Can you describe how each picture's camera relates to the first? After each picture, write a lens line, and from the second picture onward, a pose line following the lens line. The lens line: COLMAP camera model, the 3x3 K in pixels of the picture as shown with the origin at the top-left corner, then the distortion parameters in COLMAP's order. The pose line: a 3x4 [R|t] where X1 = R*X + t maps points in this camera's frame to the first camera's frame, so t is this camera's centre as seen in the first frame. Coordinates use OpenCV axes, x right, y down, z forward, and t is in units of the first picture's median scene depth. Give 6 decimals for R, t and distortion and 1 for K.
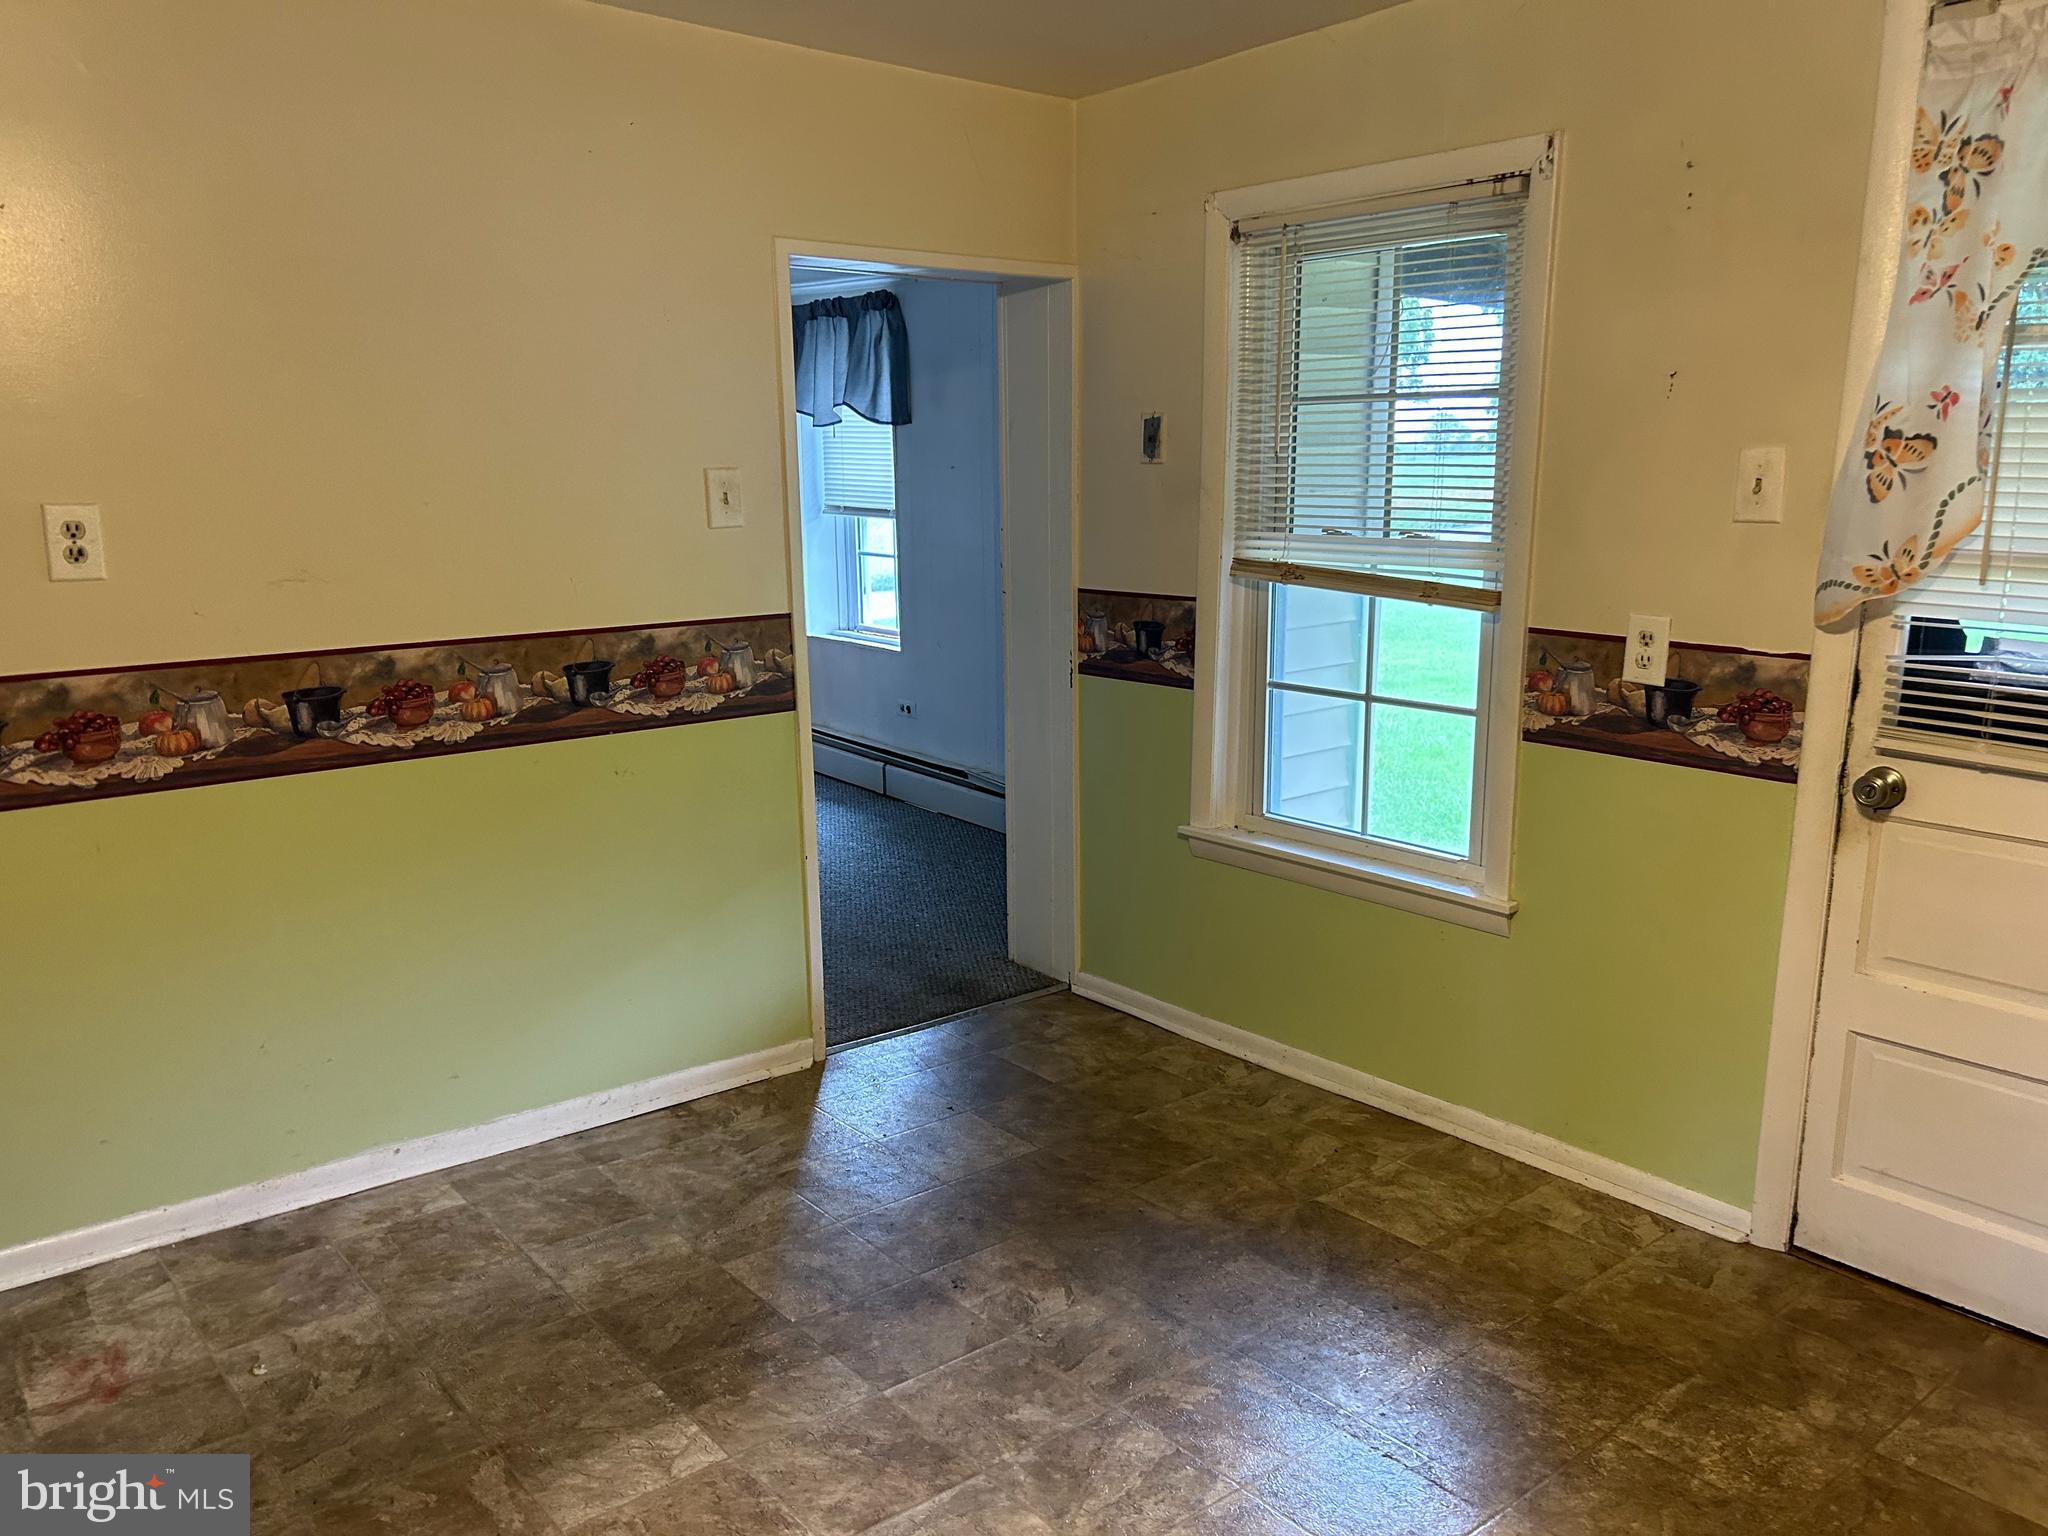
lens RADIAL K [[1542.6, 0, 1019.4], [0, 1542.6, 774.8], [0, 0, 1]] dist [0.053939, -0.054694]
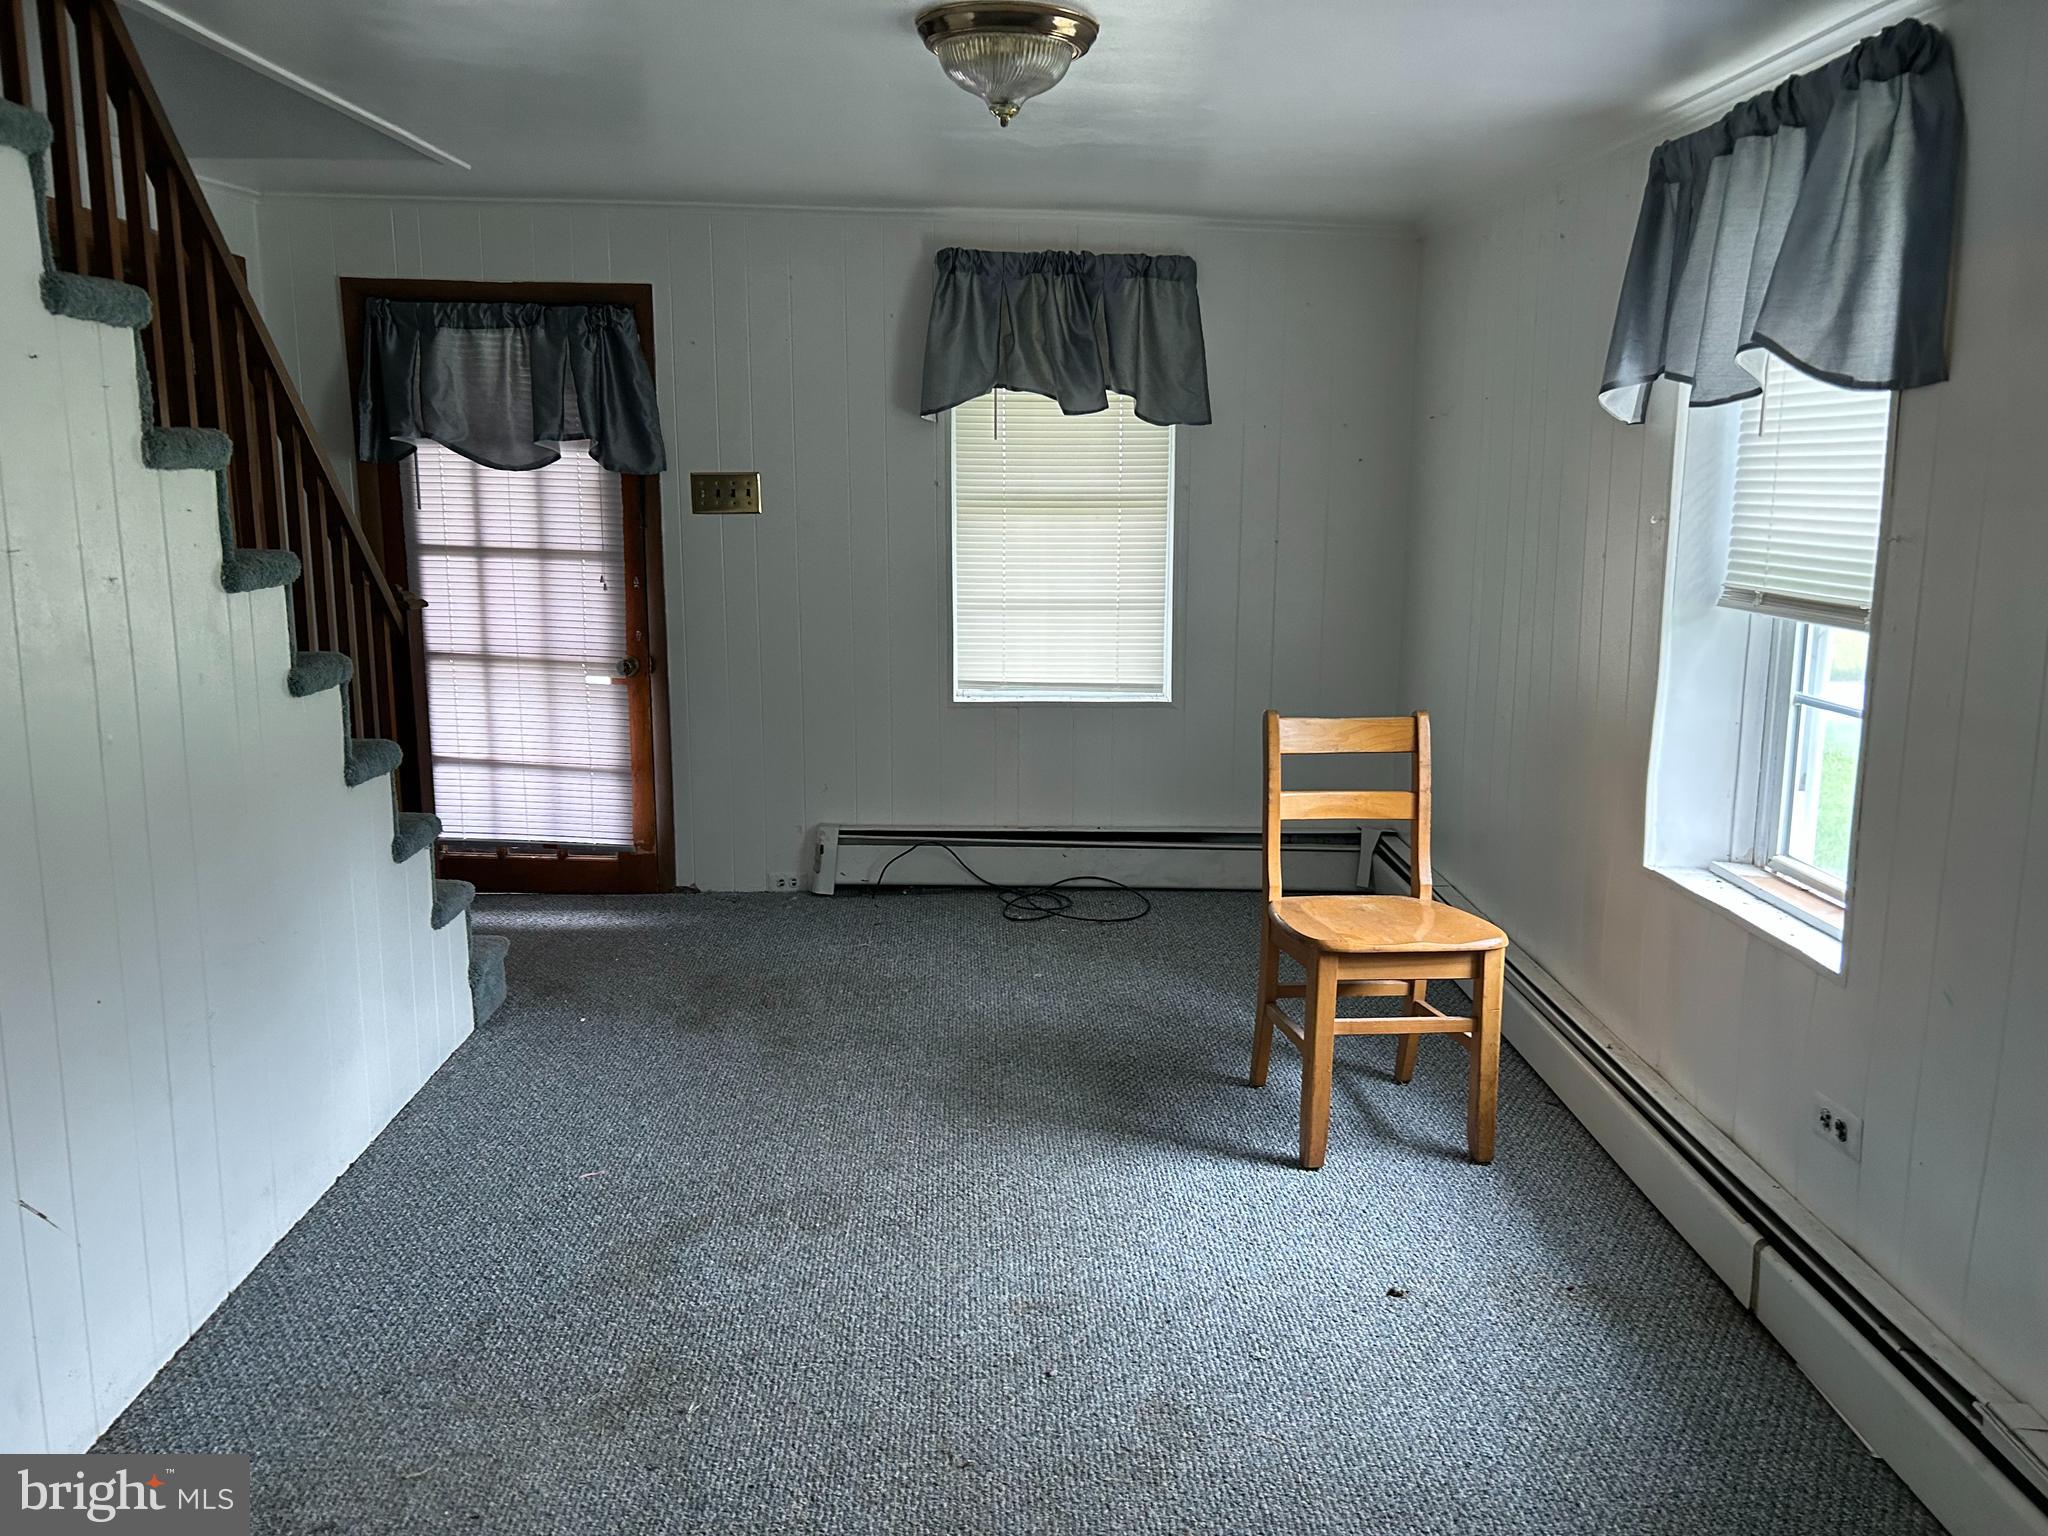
lens RADIAL K [[1542.6, 0, 1036.9], [0, 1542.6, 771.2], [0, 0, 1]] dist [0.053939, -0.054694]
pose [[0.801588, 0.115223, -0.586668, -0.015377], [-0.133973, 0.990917, 0.011565, -0.110207], [0.582672, 0.069327, 0.809745, 0.574162]]
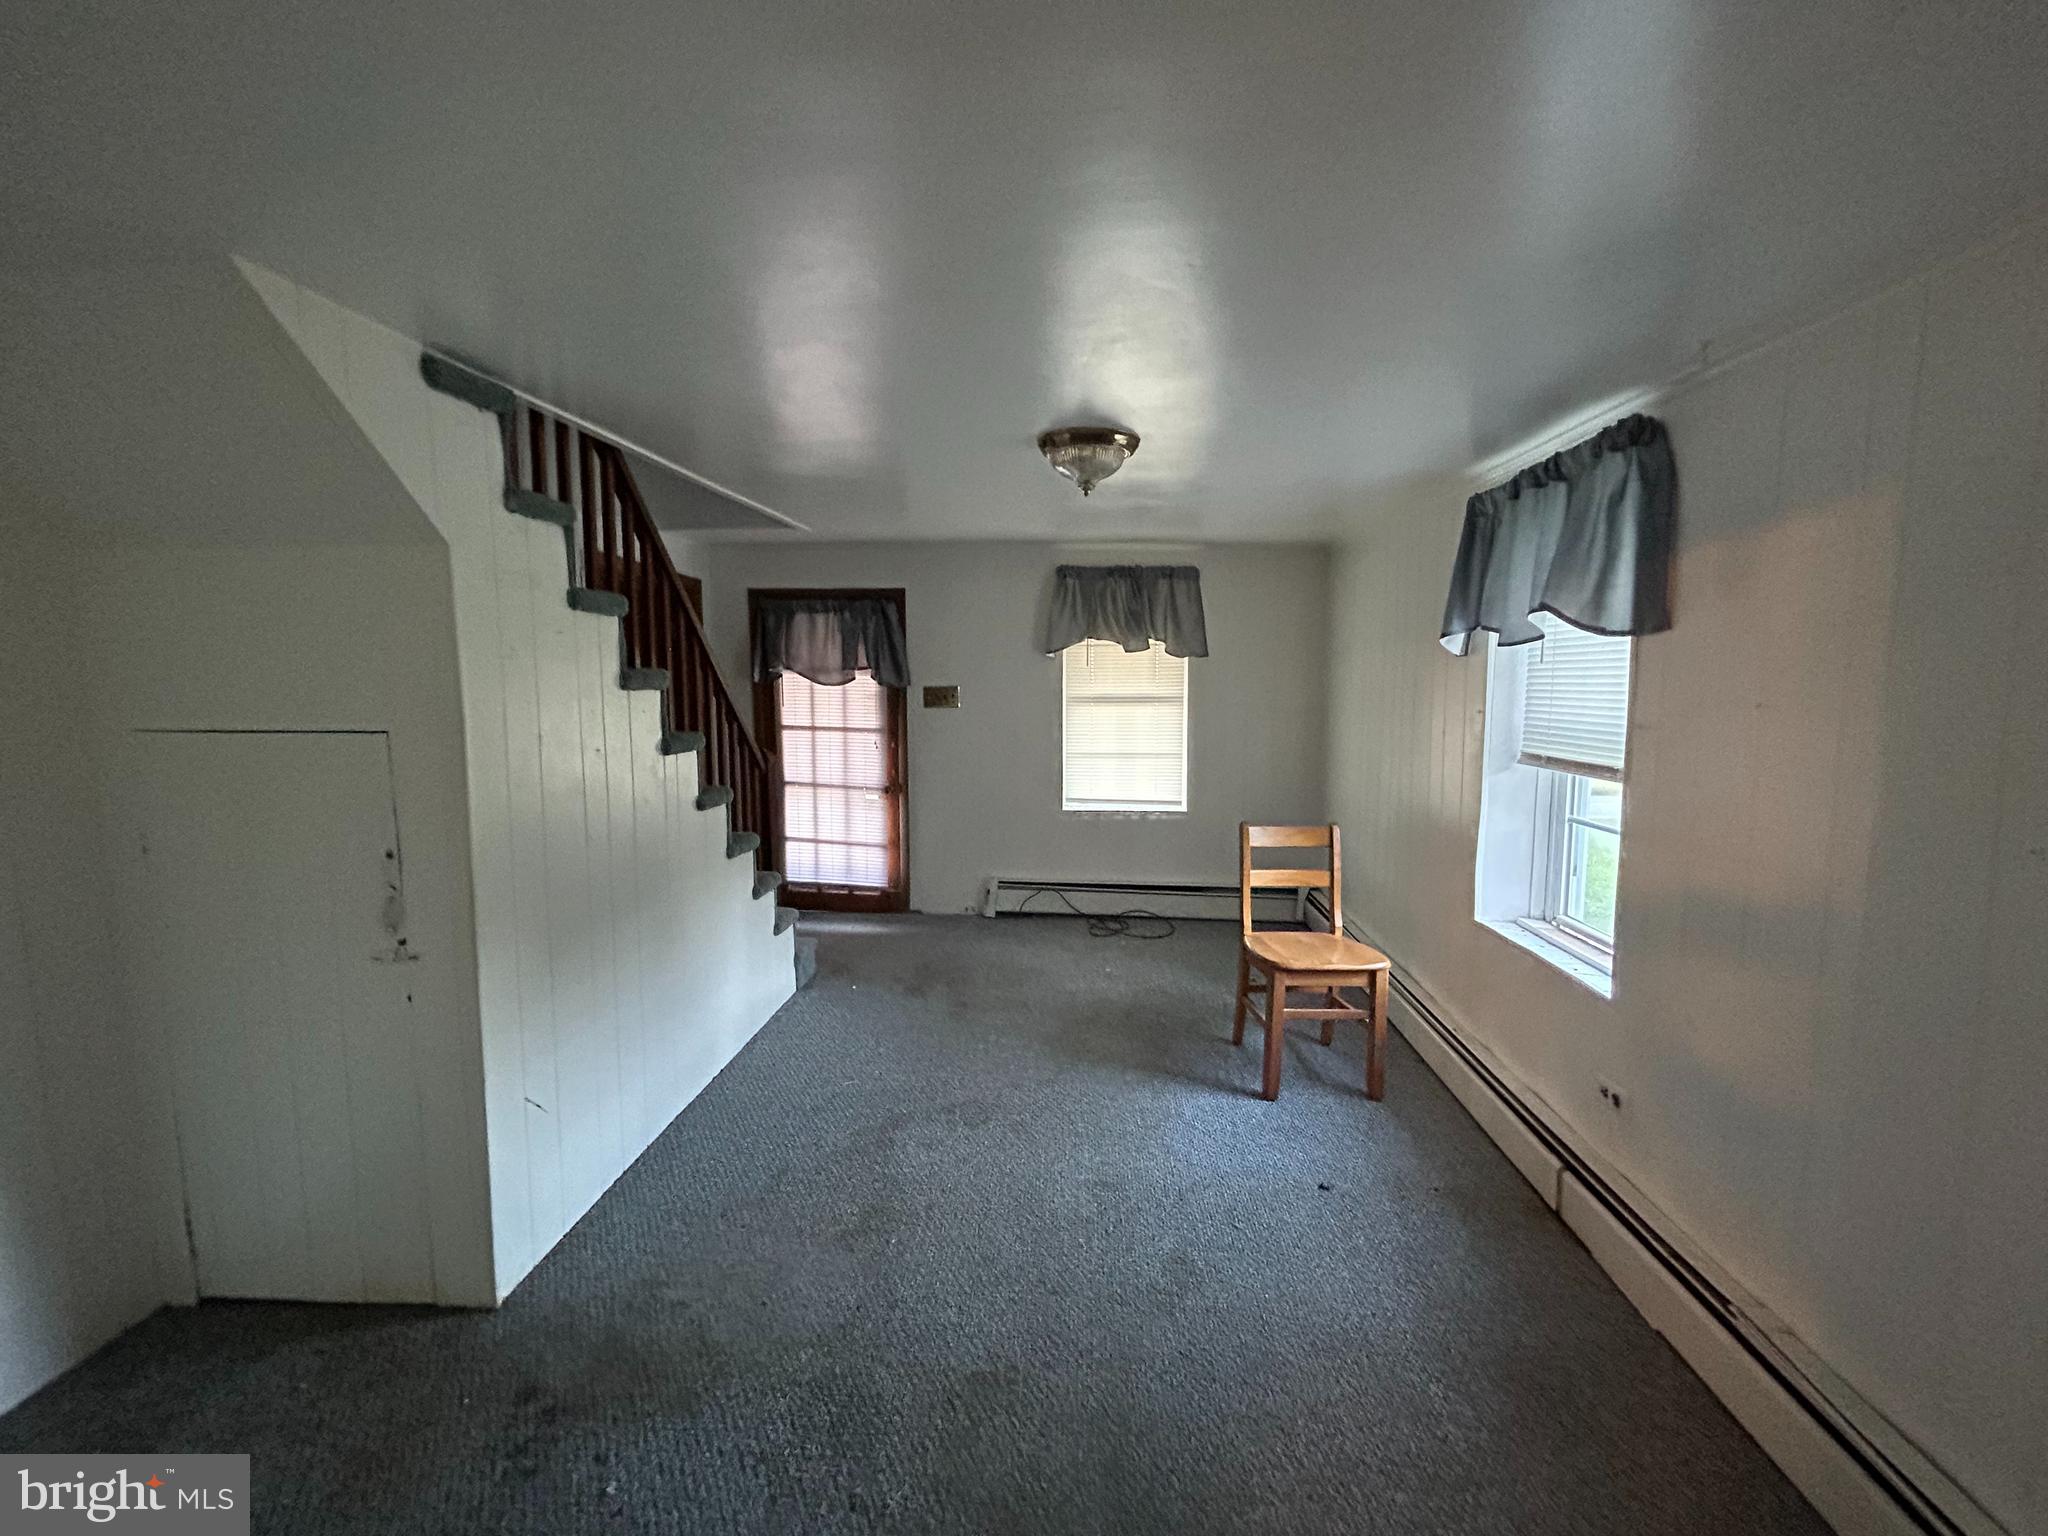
lens RADIAL K [[827.3, 0, 1021.5], [0, 827.3, 775.7], [0, 0, 1]] dist [-0.001907, 0.000608]
pose [[0.729670, 0.072540, -0.679941, -0.031940], [-0.145312, 0.988095, -0.050525, -0.119174], [0.668182, 0.135670, 0.731524, 0.603735]]
